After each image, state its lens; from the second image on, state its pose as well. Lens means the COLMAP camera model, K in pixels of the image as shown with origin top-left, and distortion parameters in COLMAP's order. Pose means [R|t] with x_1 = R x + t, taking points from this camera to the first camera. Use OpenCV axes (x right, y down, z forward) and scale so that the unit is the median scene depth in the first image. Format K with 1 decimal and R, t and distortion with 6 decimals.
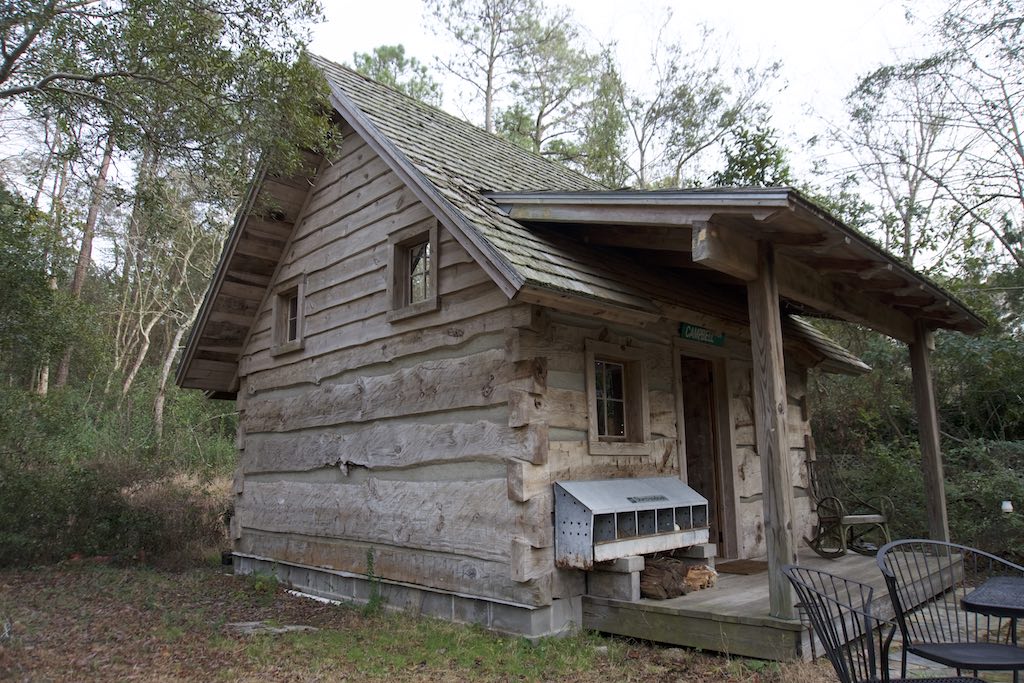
lens RADIAL K [[692.9, 0, 512.0], [0, 692.9, 341.5], [0, 0, 1]] dist [-0.055367, -0.000967]
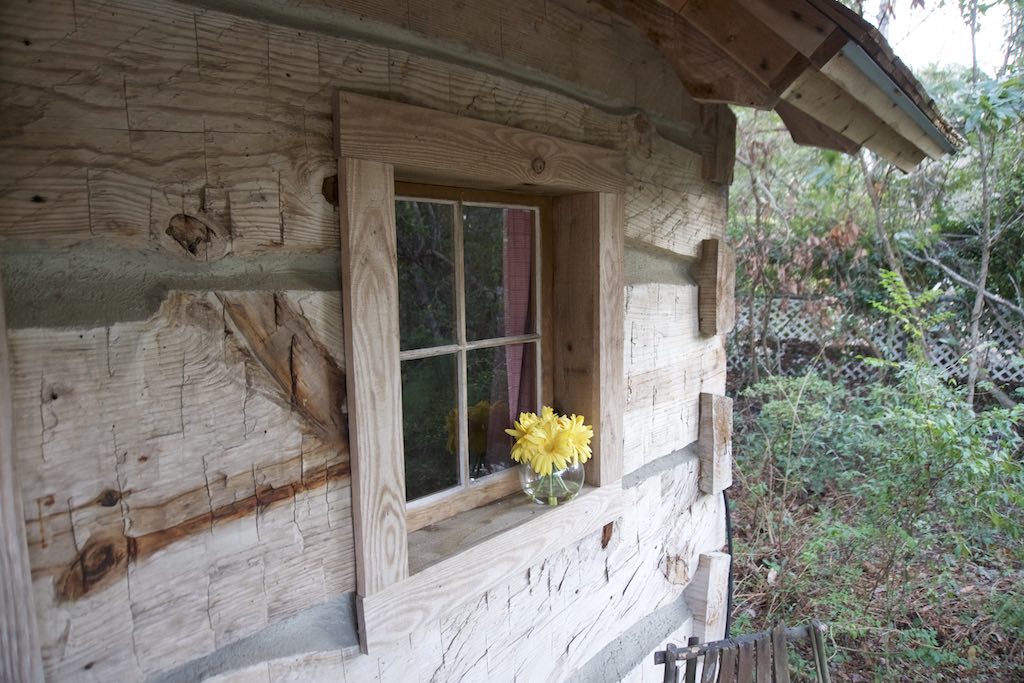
lens RADIAL K [[692.9, 0, 512.0], [0, 692.9, 341.5], [0, 0, 1]] dist [-0.055367, -0.000967]
pose [[0.995455, -0.005954, 0.095046, 0.387703], [-0.021706, 0.957588, 0.287324, 0.051656], [-0.092725, -0.288081, 0.953106, 0.892445]]
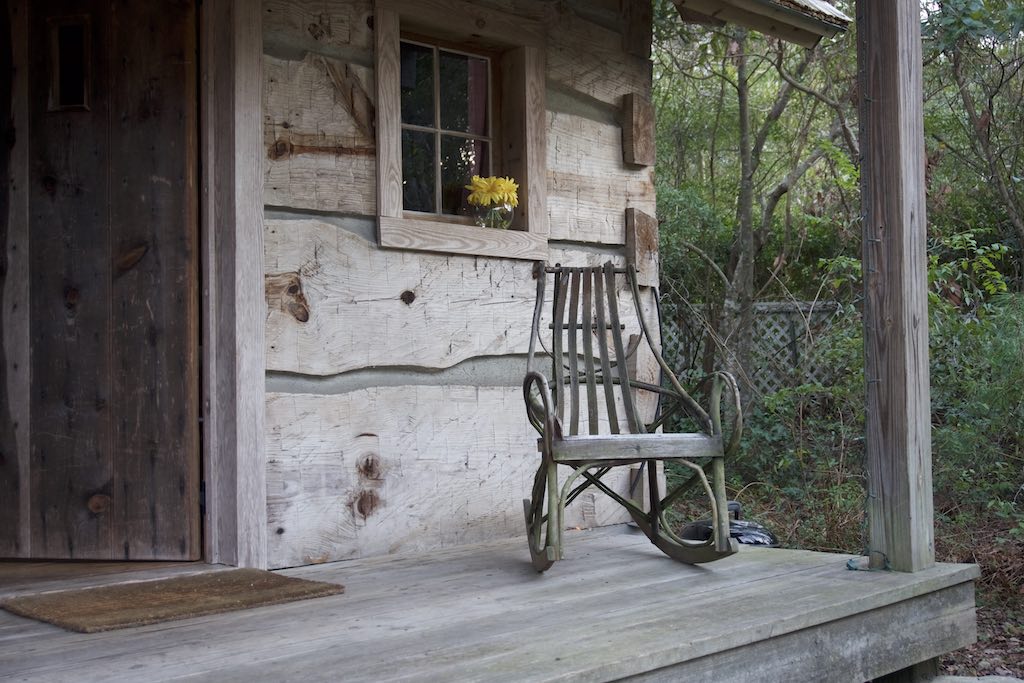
lens RADIAL K [[1260.8, 0, 512.0], [0, 1260.8, 341.5], [0, 0, 1]] dist [-0.019516, 0.005856]
pose [[0.999932, 0.002815, 0.011359, 0.424029], [-0.004570, 0.987491, 0.157607, 0.119552], [-0.010773, -0.157648, 0.987437, 0.430247]]
